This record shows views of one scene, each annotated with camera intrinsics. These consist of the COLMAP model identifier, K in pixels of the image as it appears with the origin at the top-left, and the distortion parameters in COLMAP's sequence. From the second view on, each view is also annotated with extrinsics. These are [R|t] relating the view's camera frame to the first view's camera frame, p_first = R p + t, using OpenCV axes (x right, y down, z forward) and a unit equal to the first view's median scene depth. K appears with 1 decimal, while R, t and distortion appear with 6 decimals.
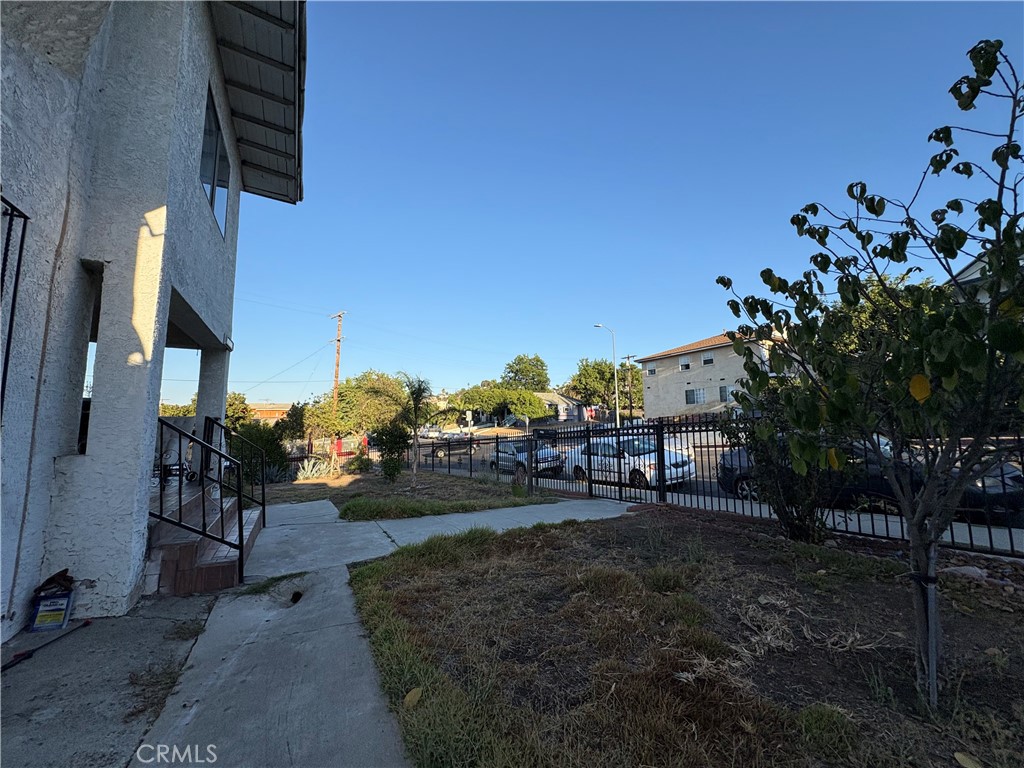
lens RADIAL K [[405.9, 0, 513.0], [0, 405.9, 382.2], [0, 0, 1]] dist [-0.000801, -0.000263]
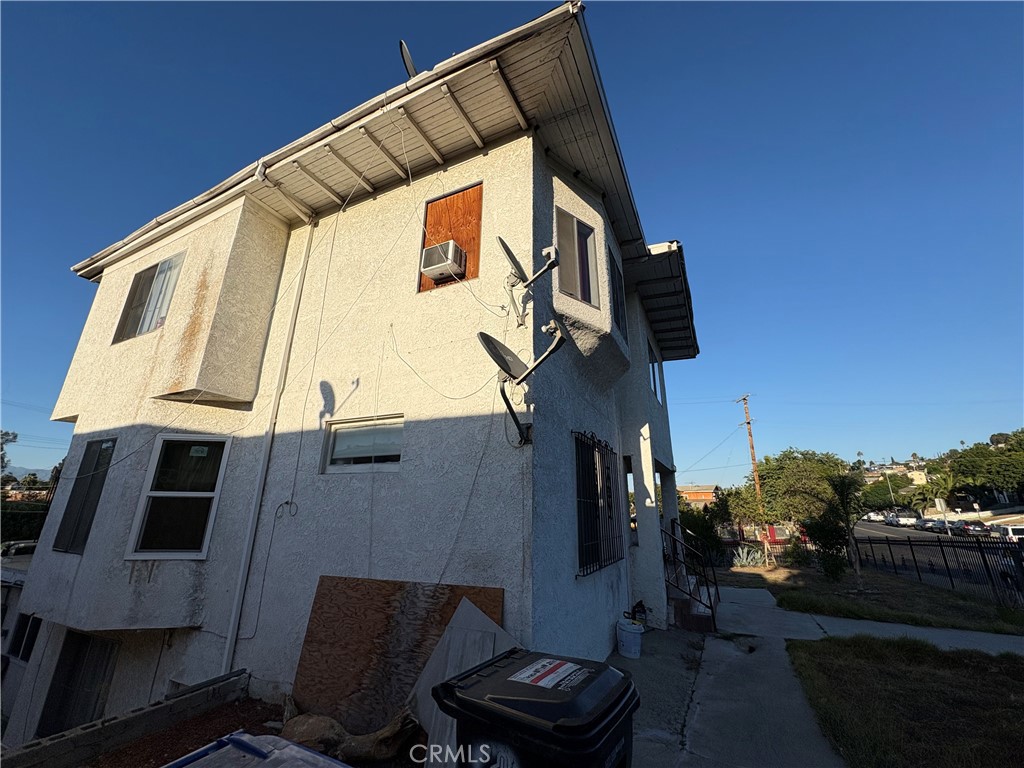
lens RADIAL K [[405.9, 0, 515.1], [0, 405.9, 382.6], [0, 0, 1]] dist [-0.000801, -0.000263]
pose [[0.588074, -0.226535, -0.776435, 0.054487], [0.078749, 0.971451, -0.223788, -0.028325], [0.804964, 0.070461, 0.589124, -0.105003]]
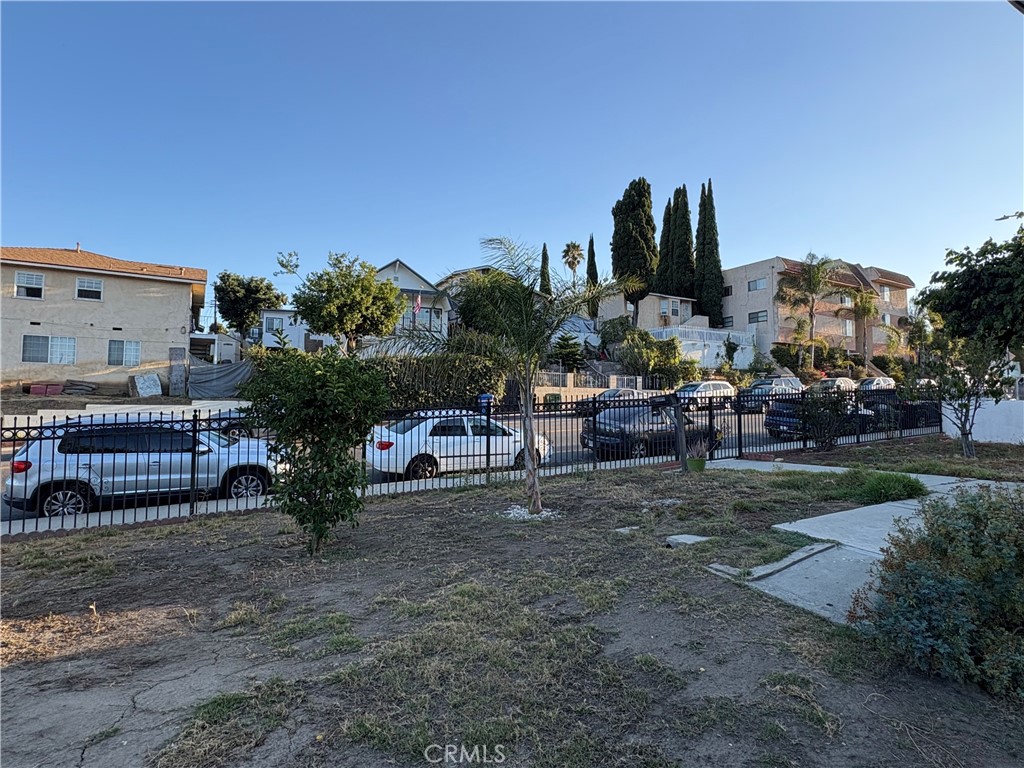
lens RADIAL K [[559.3, 0, 515.2], [0, 559.3, 381.2], [0, 0, 1]] dist [-0.003976, 0.000340]
pose [[0.026786, 0.069167, 0.997245, -0.388369], [-0.116496, 0.991022, -0.065606, 0.072824], [-0.992830, -0.114418, 0.034603, 0.456864]]
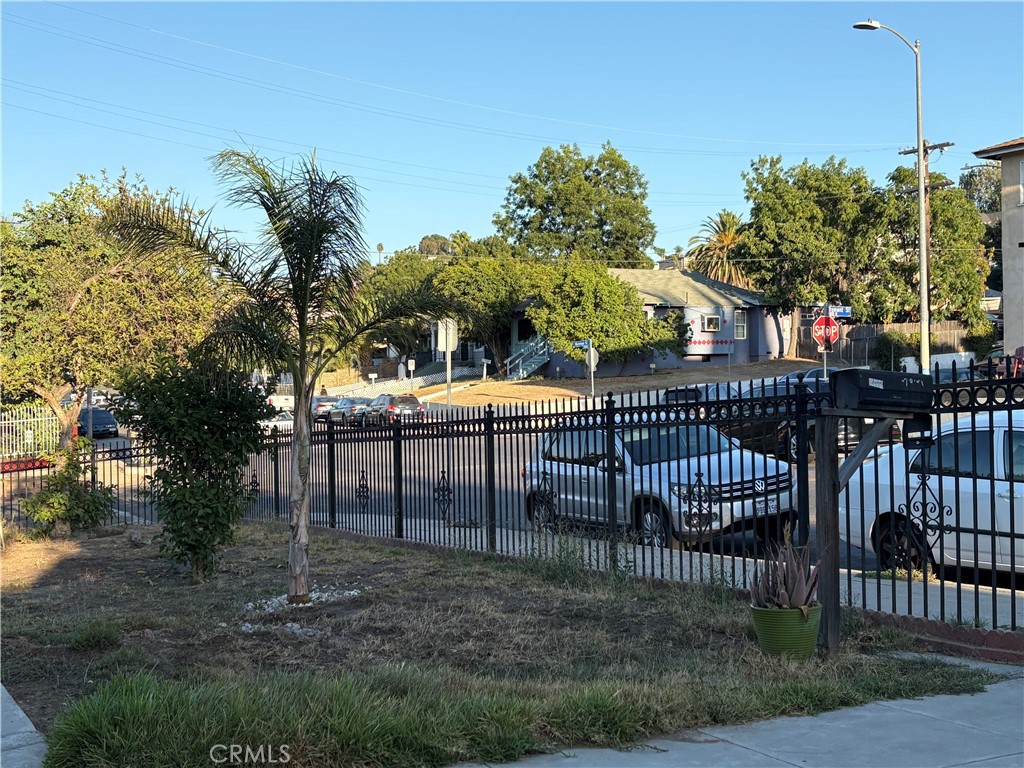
lens RADIAL K [[1270.9, 0, 507.6], [0, 1270.9, 385.8], [0, 0, 1]] dist [0.026789, 0.000000]
pose [[0.999944, -0.000960, -0.010567, -0.045048], [0.002157, 0.993493, 0.113874, 0.013679], [0.010389, -0.113891, 0.993439, 0.090454]]
